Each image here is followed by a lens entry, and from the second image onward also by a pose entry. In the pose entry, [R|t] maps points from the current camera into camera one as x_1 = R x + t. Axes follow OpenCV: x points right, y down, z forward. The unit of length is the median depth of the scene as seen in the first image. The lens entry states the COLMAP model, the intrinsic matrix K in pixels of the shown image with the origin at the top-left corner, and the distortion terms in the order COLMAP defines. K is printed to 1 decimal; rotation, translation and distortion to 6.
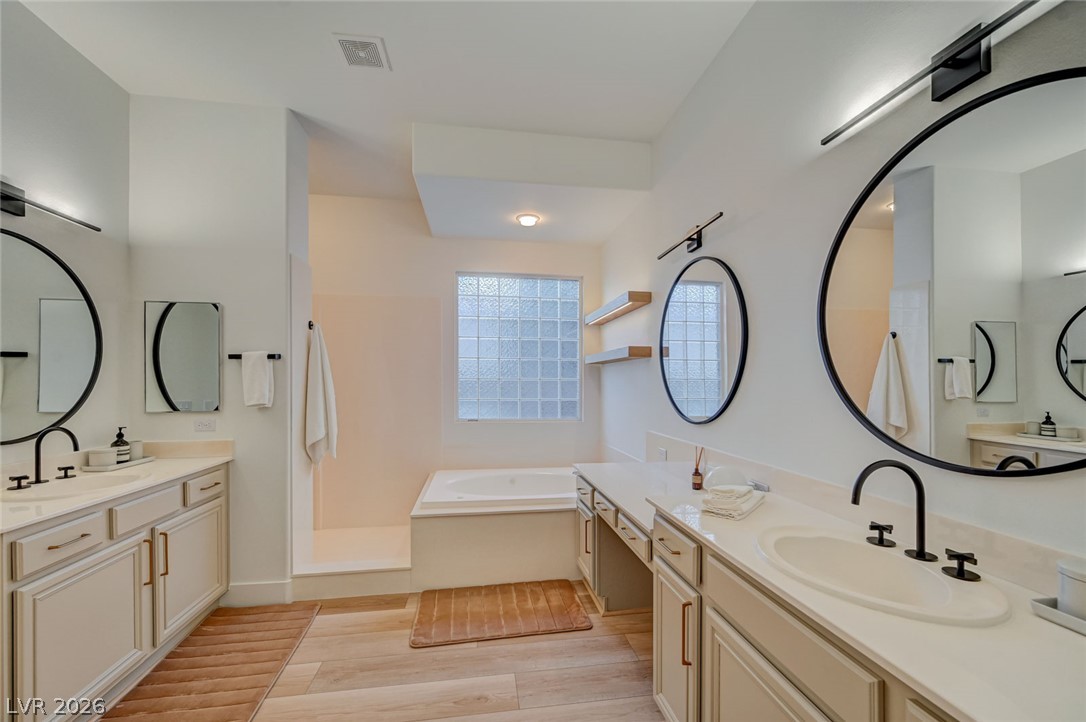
lens RADIAL K [[435.0, 0, 541.1], [0, 435.0, 381.7], [0, 0, 1]] dist [-0.000298, -0.000019]
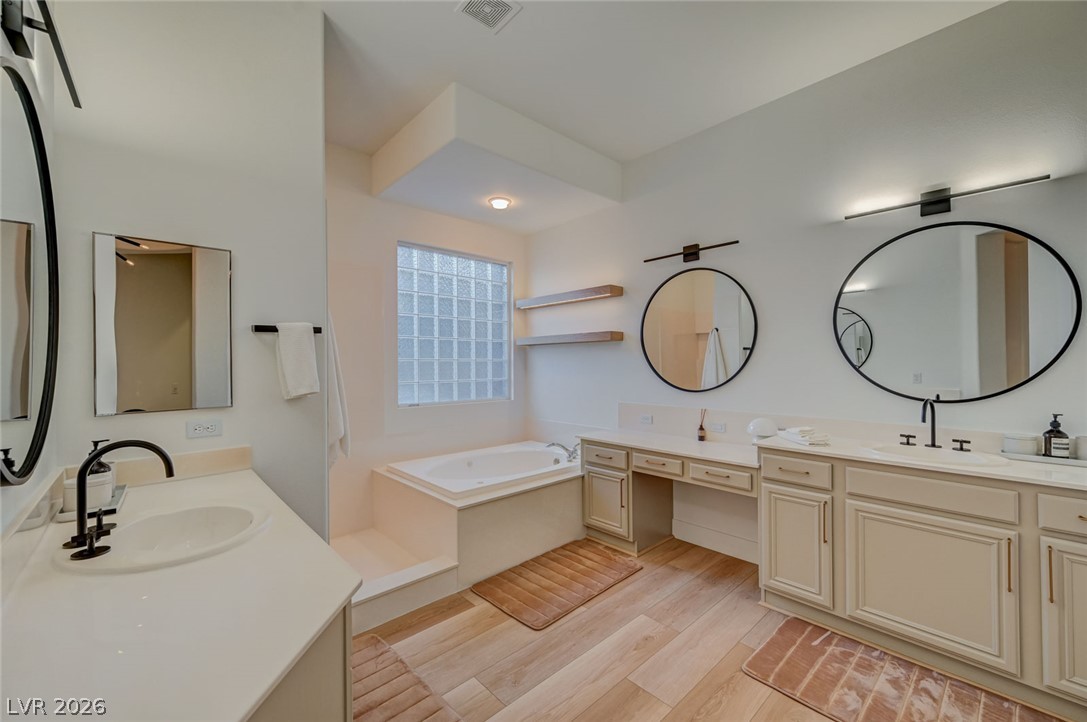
lens RADIAL K [[435.5, 0, 543.5], [0, 435.5, 361.0], [0, 0, 1]] dist [0.002122, -0.000067]
pose [[0.828615, -0.005483, 0.559792, -0.664090], [0.008711, 0.999957, -0.003101, 0.001841], [-0.559751, 0.007446, 0.828627, 0.133934]]
